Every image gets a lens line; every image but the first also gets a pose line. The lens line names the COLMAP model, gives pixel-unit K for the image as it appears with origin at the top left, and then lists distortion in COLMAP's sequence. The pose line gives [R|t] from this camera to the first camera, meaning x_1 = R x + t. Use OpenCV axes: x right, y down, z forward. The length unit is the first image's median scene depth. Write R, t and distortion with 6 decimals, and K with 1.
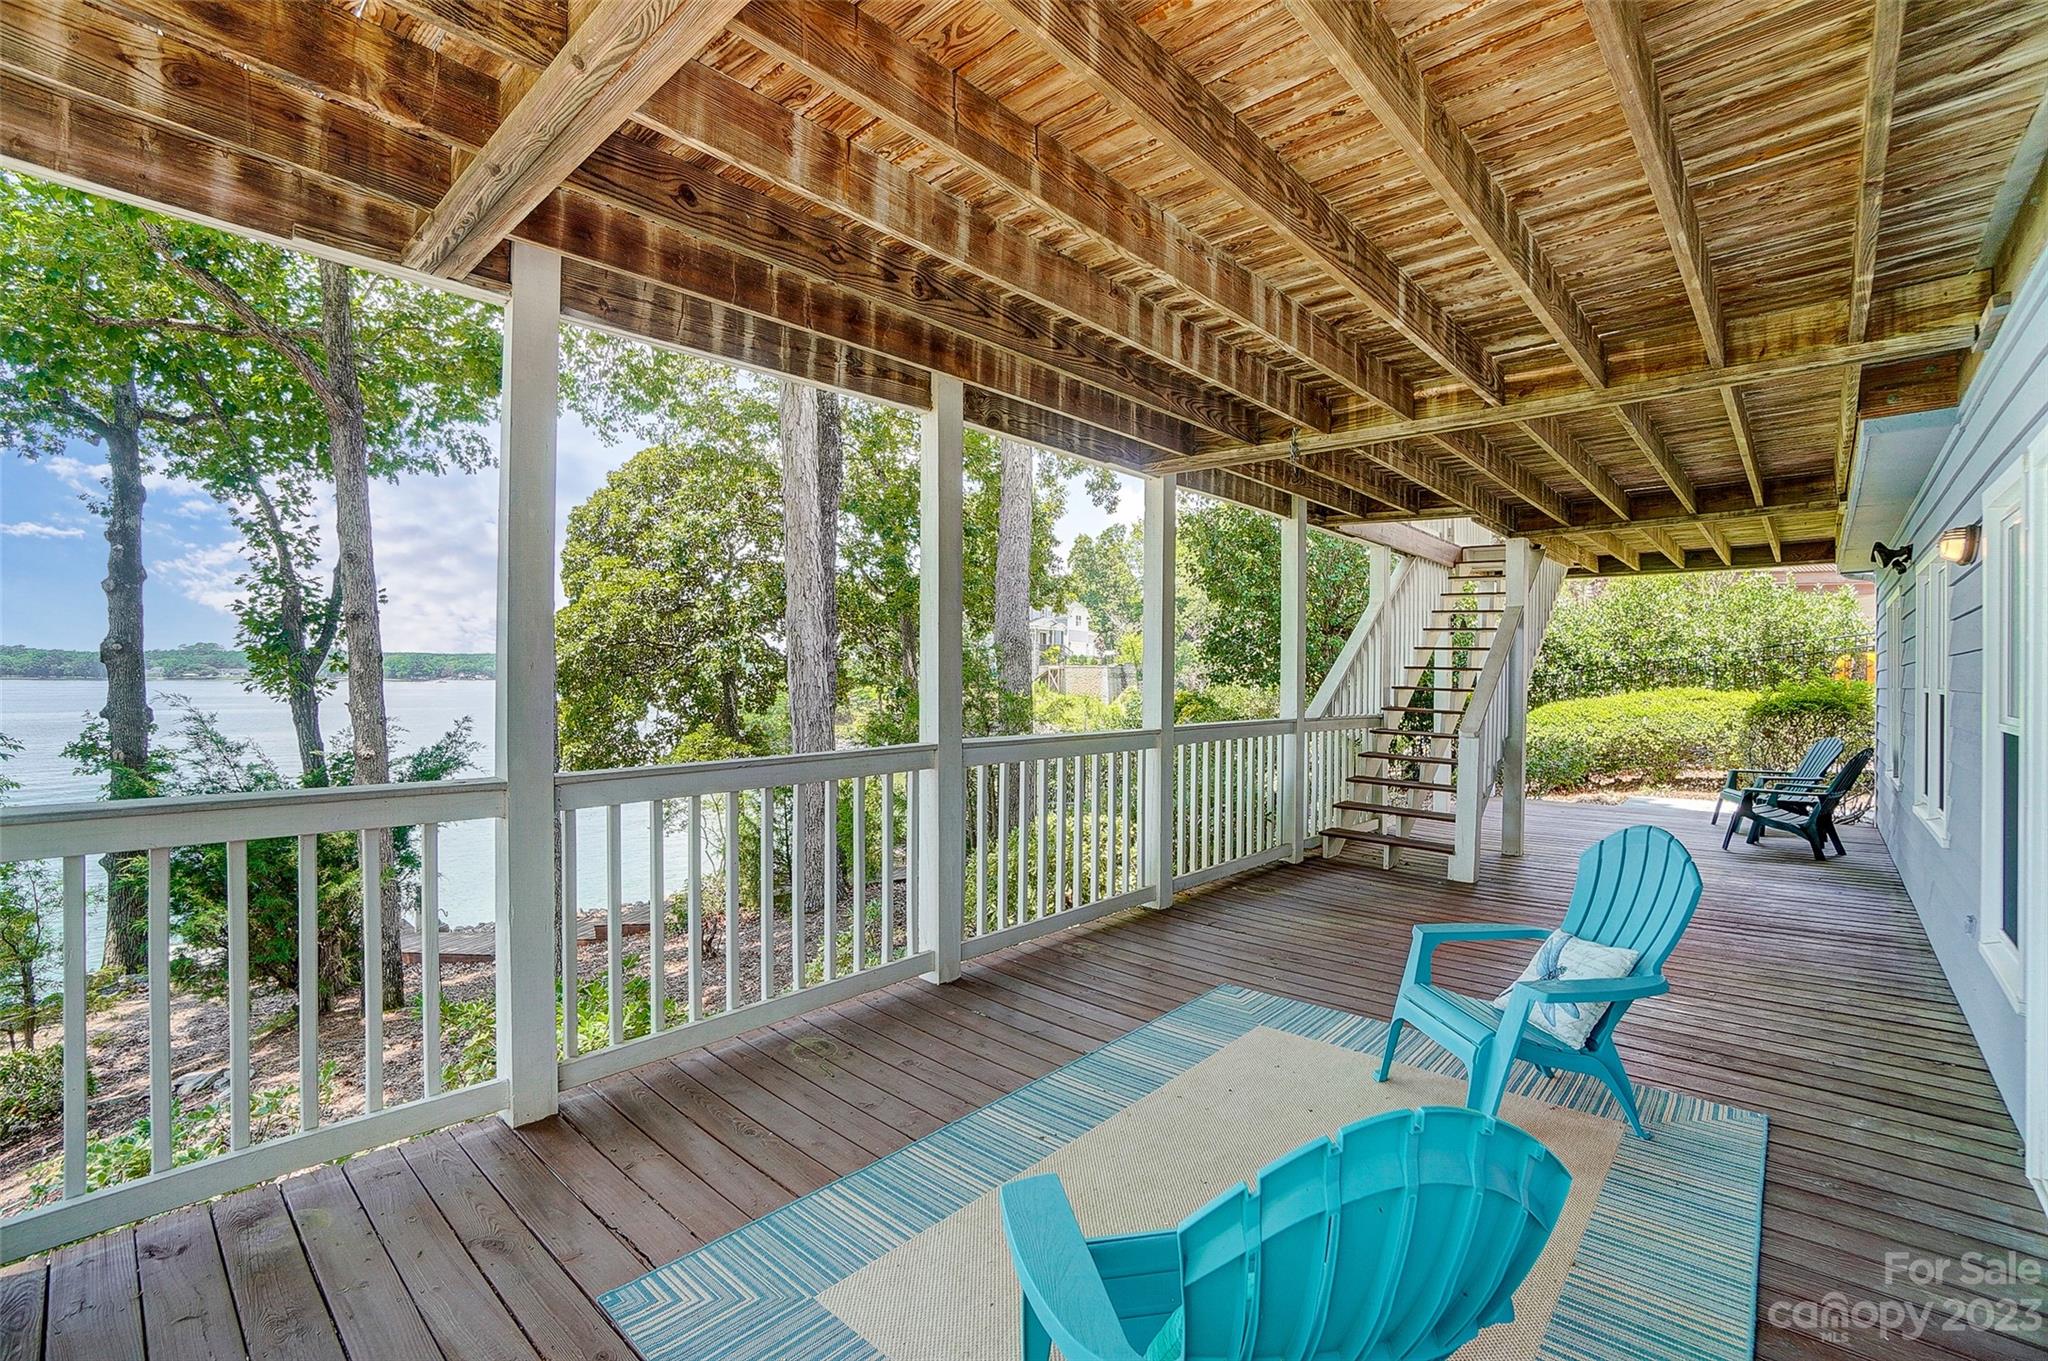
lens RADIAL K [[872.6, 0, 1020.6], [0, 872.6, 667.0], [0, 0, 1]] dist [-0.022777, -0.000022]
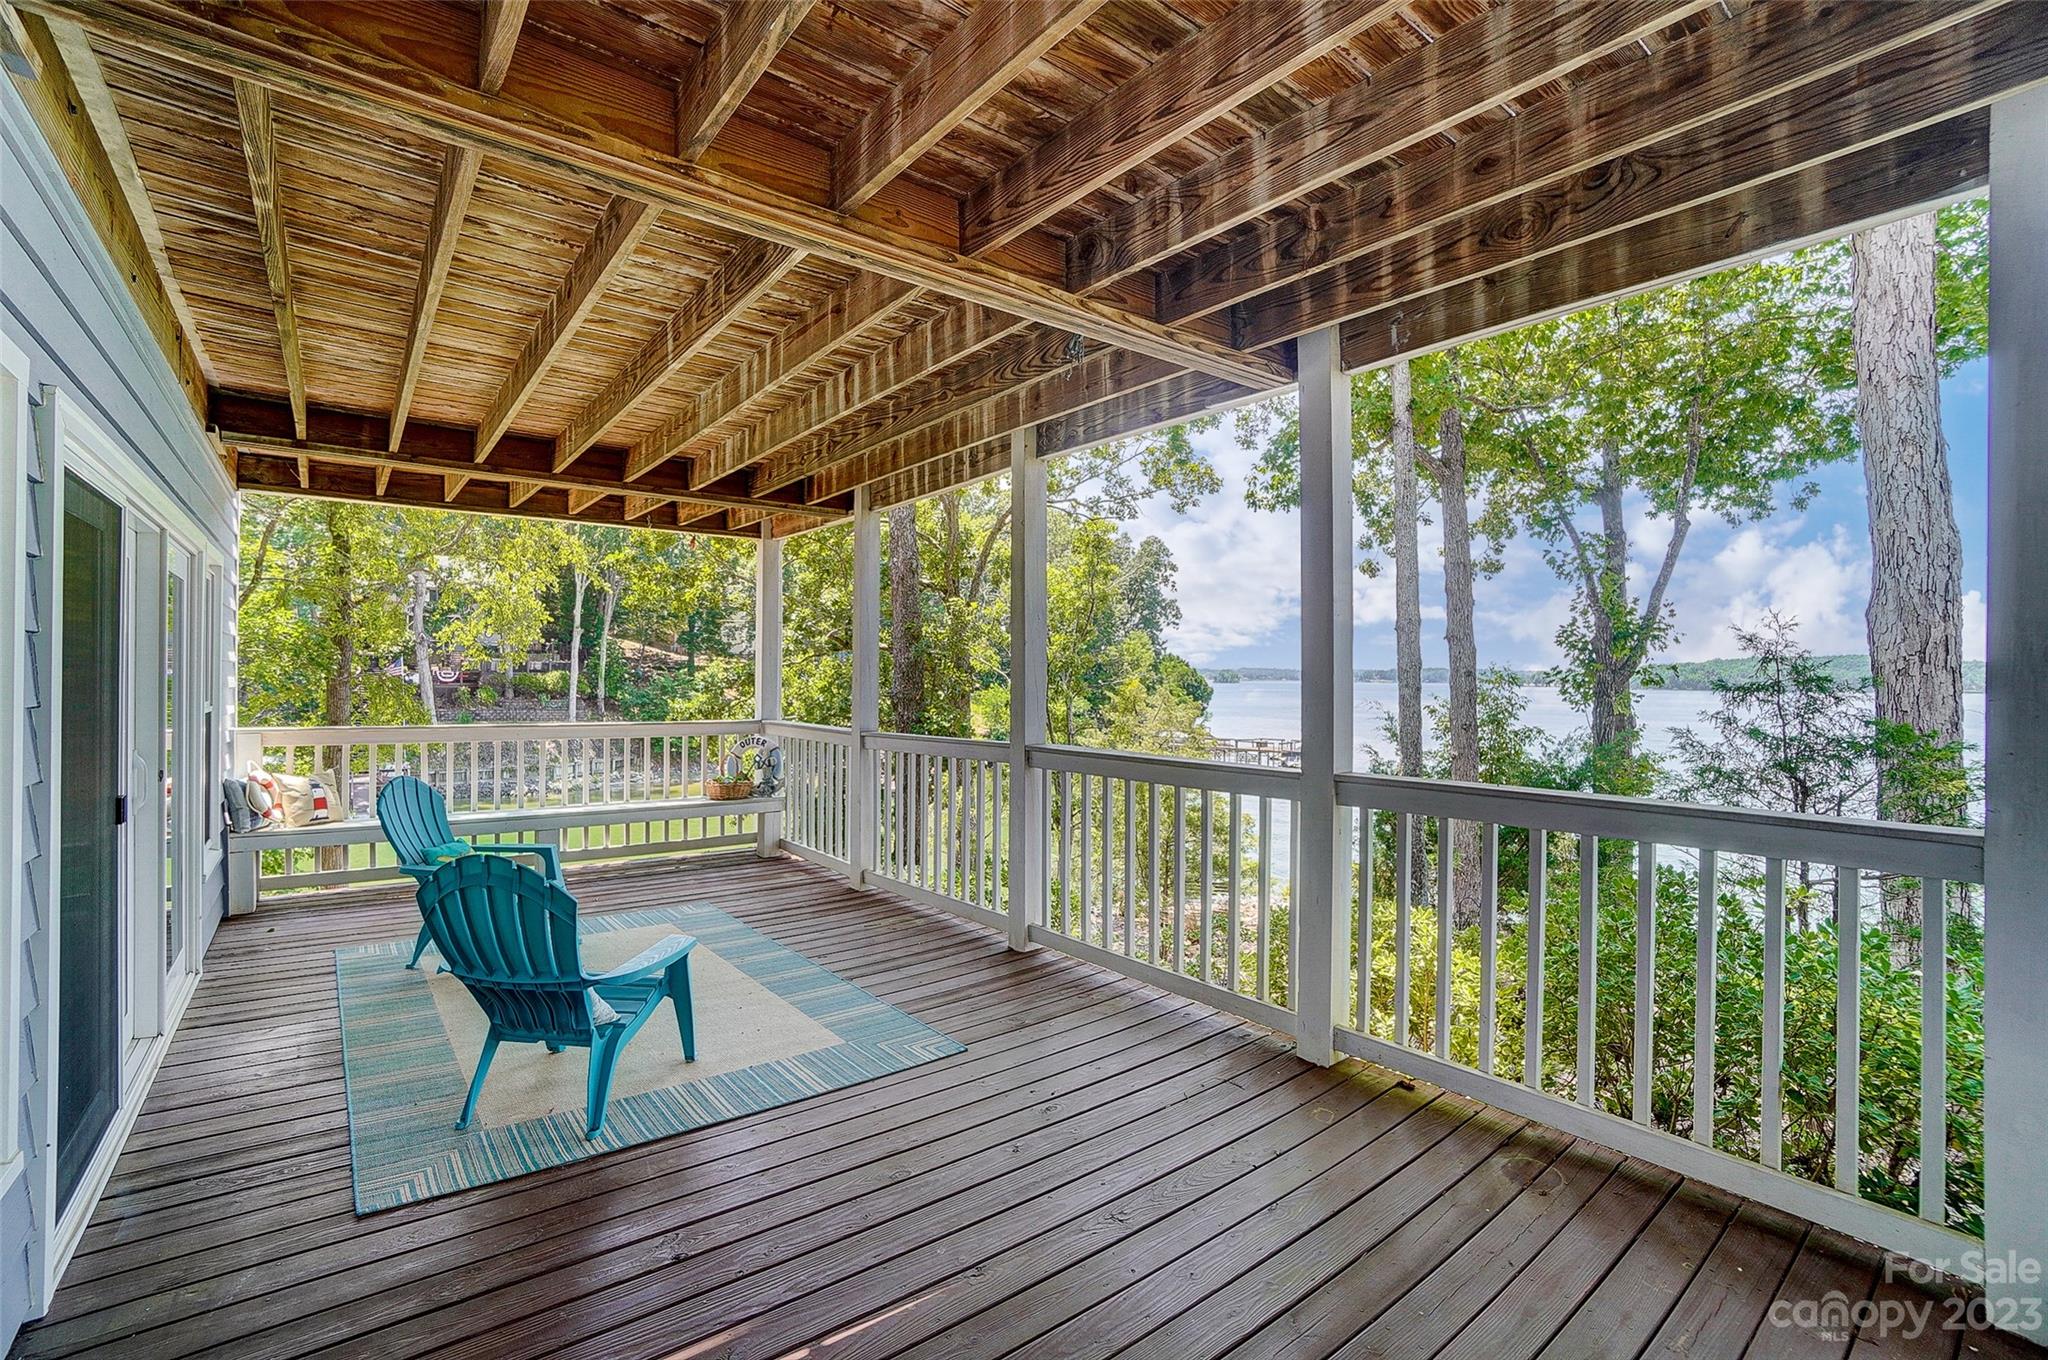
lens RADIAL K [[935.1, 0, 1031.2], [0, 935.1, 677.1], [0, 0, 1]] dist [-0.001268, 0.000443]
pose [[-0.180847, -0.004817, -0.983500, 1.379381], [-0.007137, 0.999968, -0.003585, 0.001580], [0.983485, 0.006371, -0.180875, 1.506452]]
